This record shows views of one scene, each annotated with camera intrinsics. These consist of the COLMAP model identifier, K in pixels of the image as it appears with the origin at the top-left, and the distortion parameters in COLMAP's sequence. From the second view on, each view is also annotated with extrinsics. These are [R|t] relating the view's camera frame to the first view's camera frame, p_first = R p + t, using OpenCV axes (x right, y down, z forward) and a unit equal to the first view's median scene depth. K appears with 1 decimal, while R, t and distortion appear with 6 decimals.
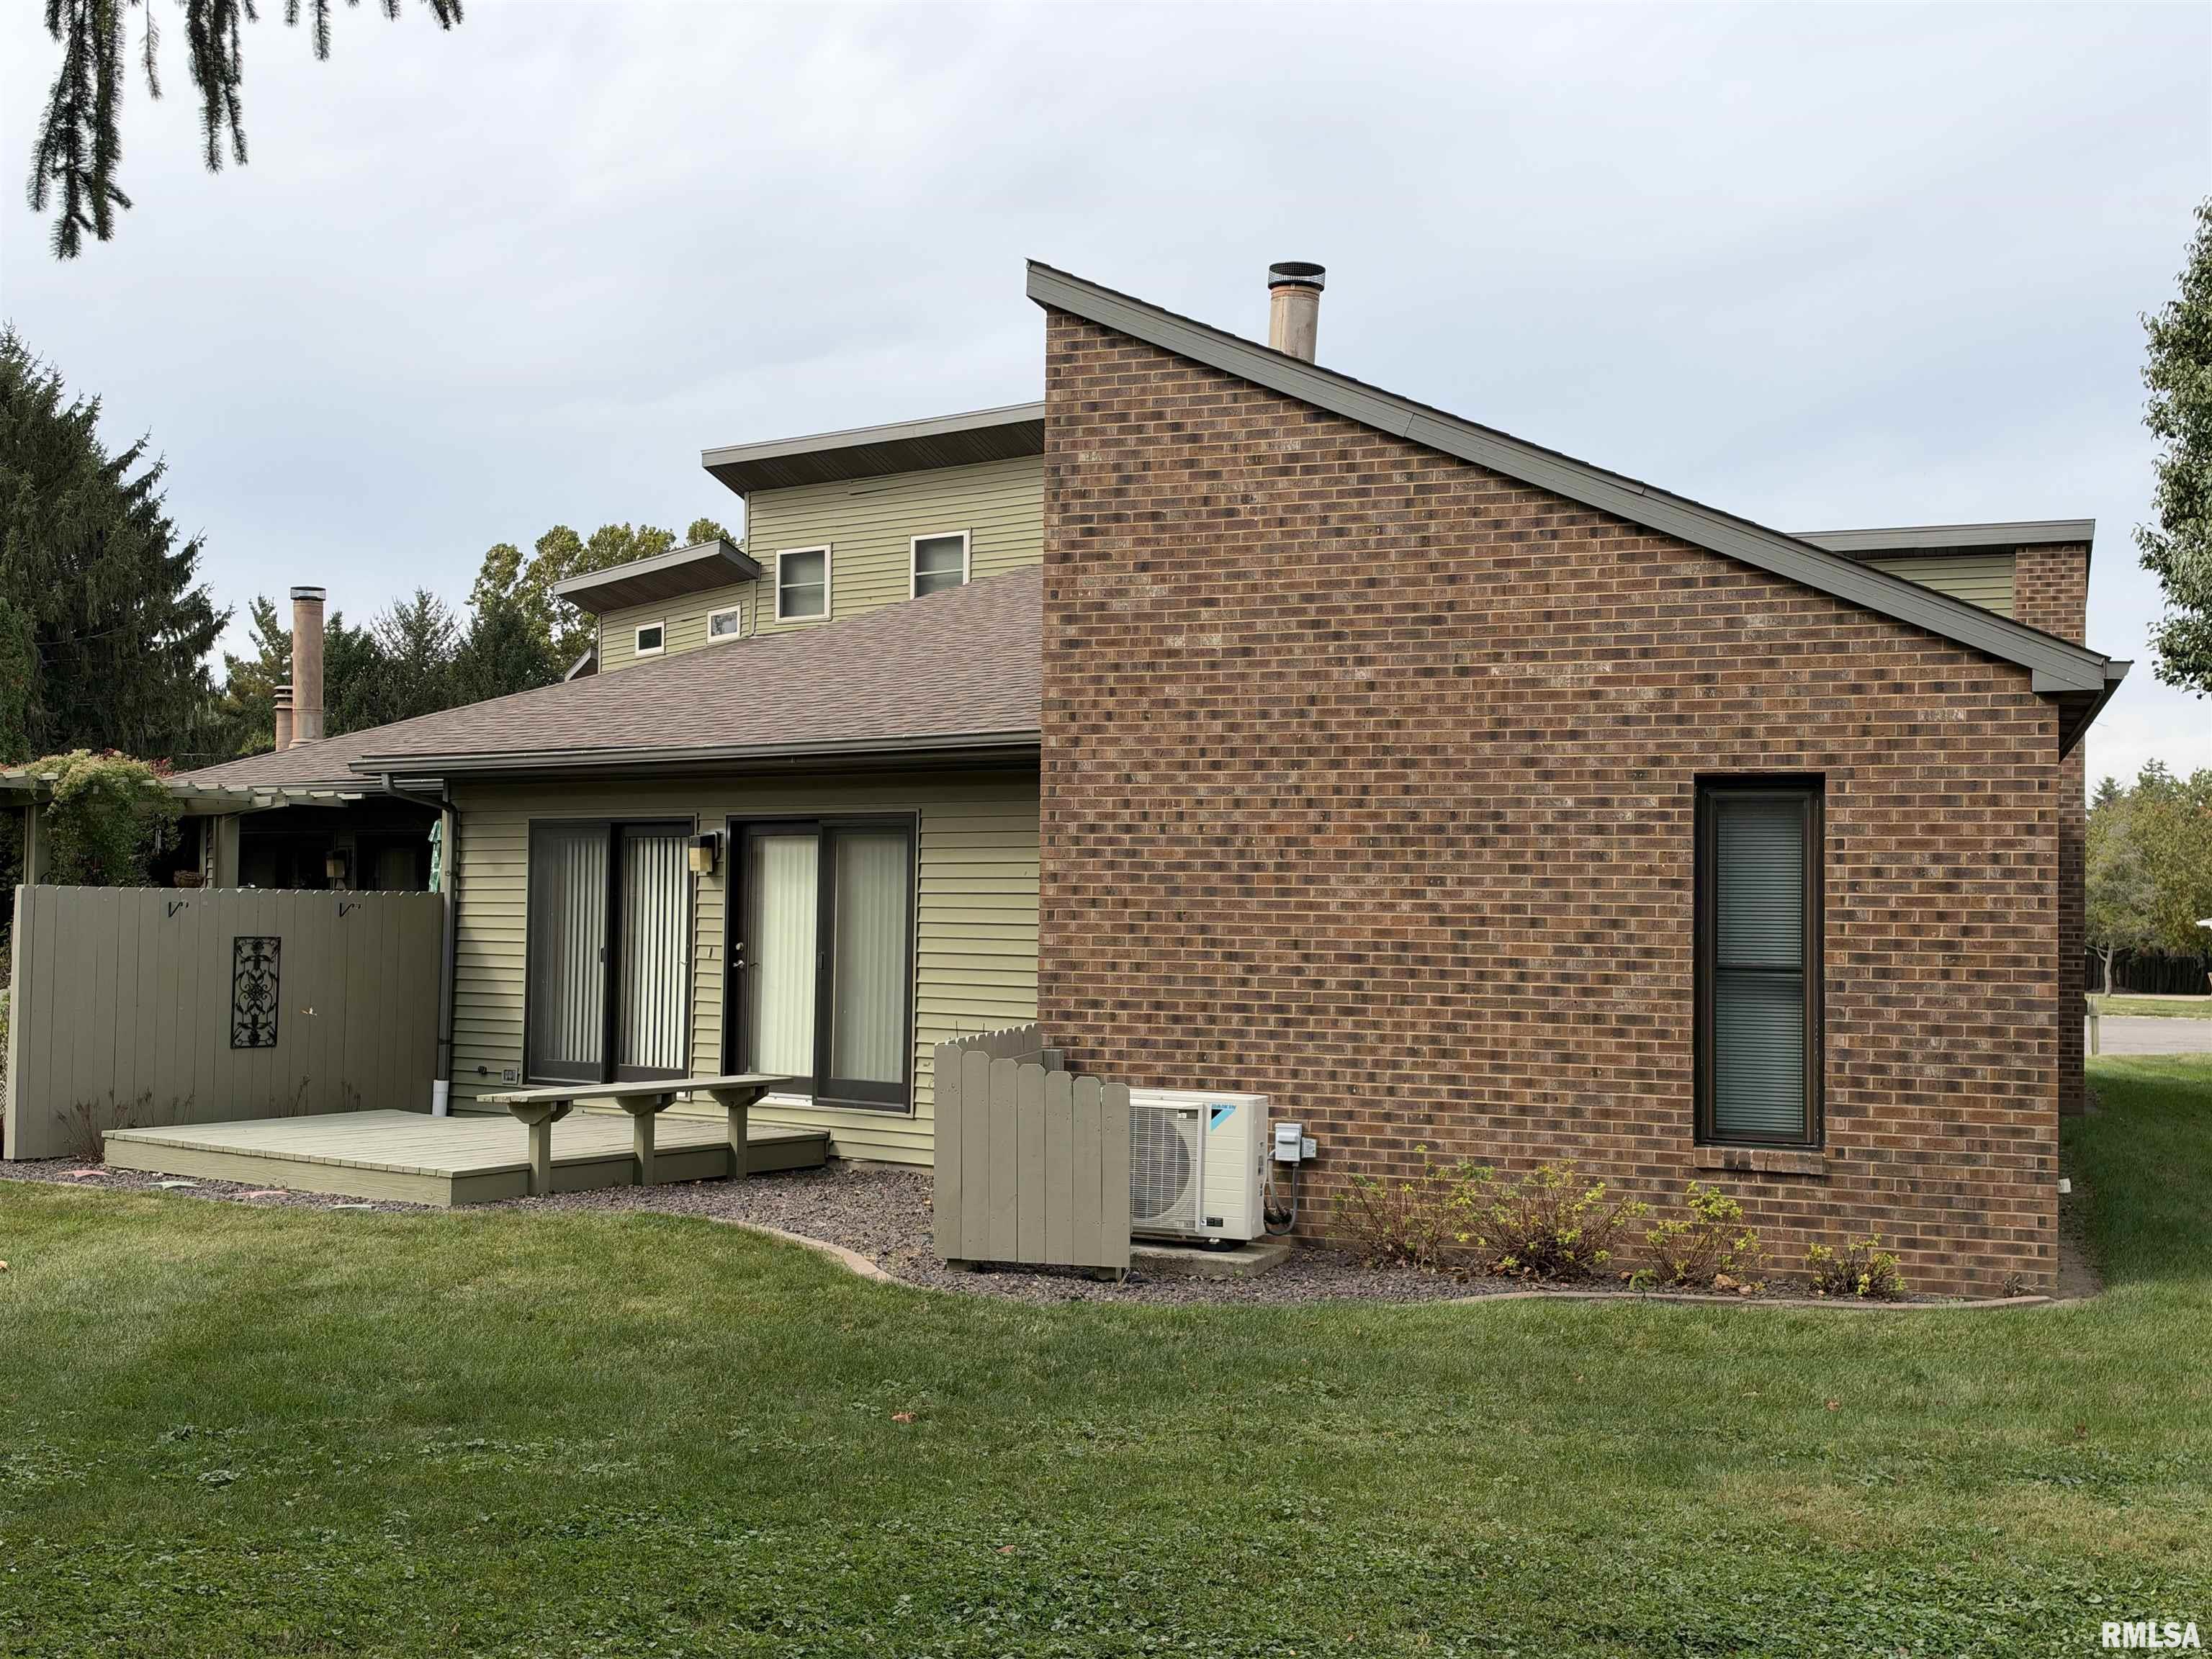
lens RADIAL K [[2354.4, 0, 1106.6], [0, 2354.4, 822.4], [0, 0, 1]] dist [0.158653, 0.000000]
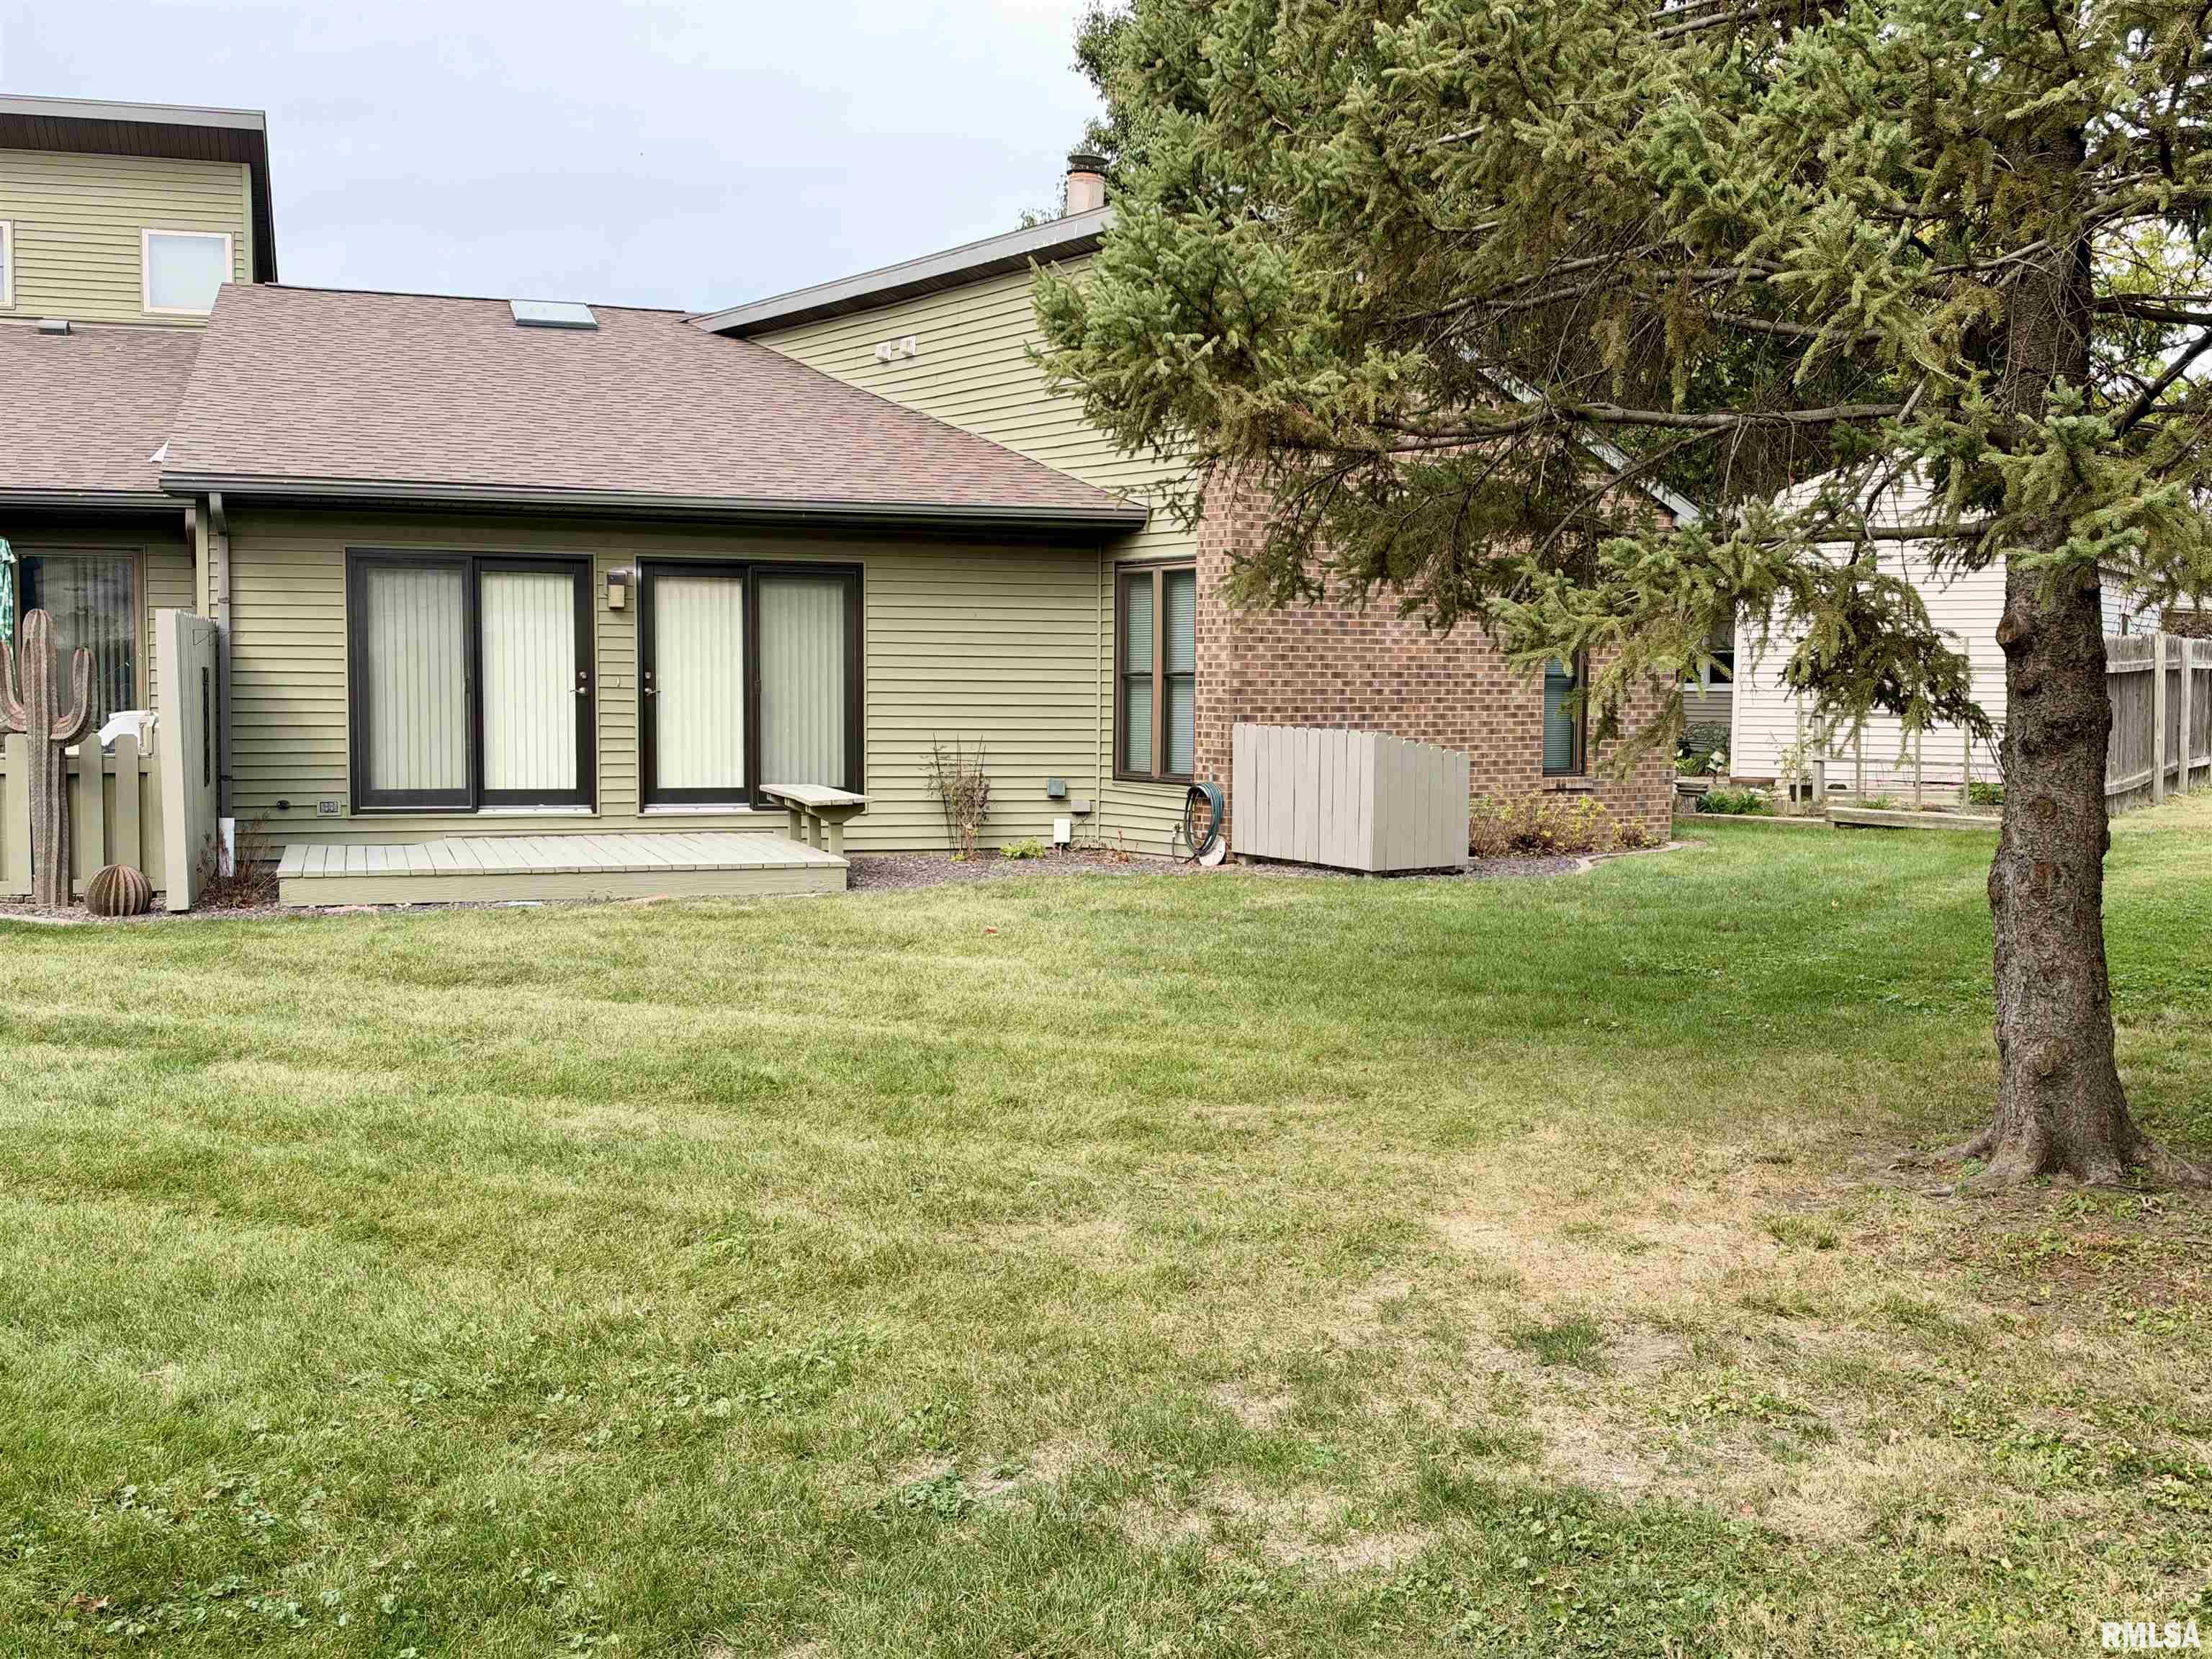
lens RADIAL K [[2339.4, 0, 1106.8], [0, 2339.4, 830.7], [0, 0, 1]] dist [0.157491, 0.000000]
pose [[0.585088, -0.066048, 0.808276, -1.258769], [-0.031038, 0.994124, 0.103702, 0.004566], [-0.810376, -0.085762, 0.579600, 0.238131]]
